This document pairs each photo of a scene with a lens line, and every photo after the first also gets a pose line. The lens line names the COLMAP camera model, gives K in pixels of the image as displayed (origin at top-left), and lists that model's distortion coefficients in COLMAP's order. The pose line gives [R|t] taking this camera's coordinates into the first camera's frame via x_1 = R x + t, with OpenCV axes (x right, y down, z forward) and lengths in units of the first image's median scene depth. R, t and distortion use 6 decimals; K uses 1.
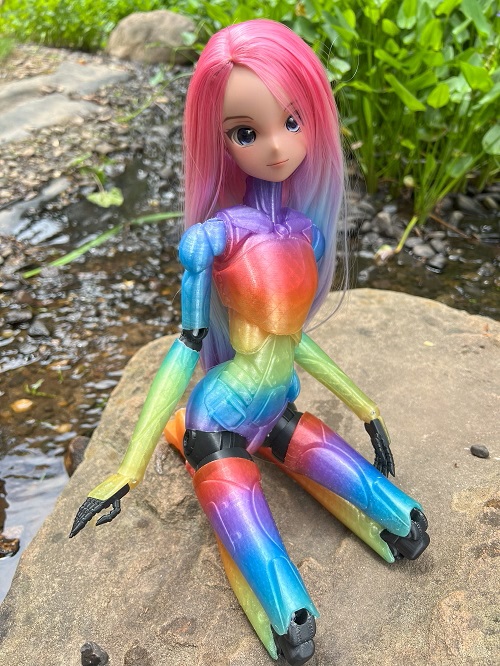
lens RADIAL K [[514.4, 0, 250.0], [0, 514.4, 333.0], [0, 0, 1]] dist [0.031655, -0.044781]
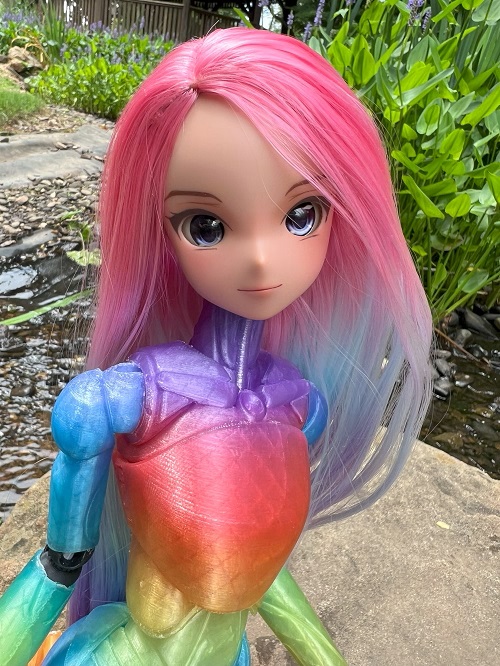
lens RADIAL K [[503.0, 0, 216.0], [0, 503.0, 306.6], [0, 0, 1]] dist [0.000592, -0.005732]
pose [[0.987414, 0.151443, -0.045584, 0.009949], [-0.157110, 0.972338, -0.172845, -0.060380], [0.018147, 0.177831, 0.983894, 0.141815]]
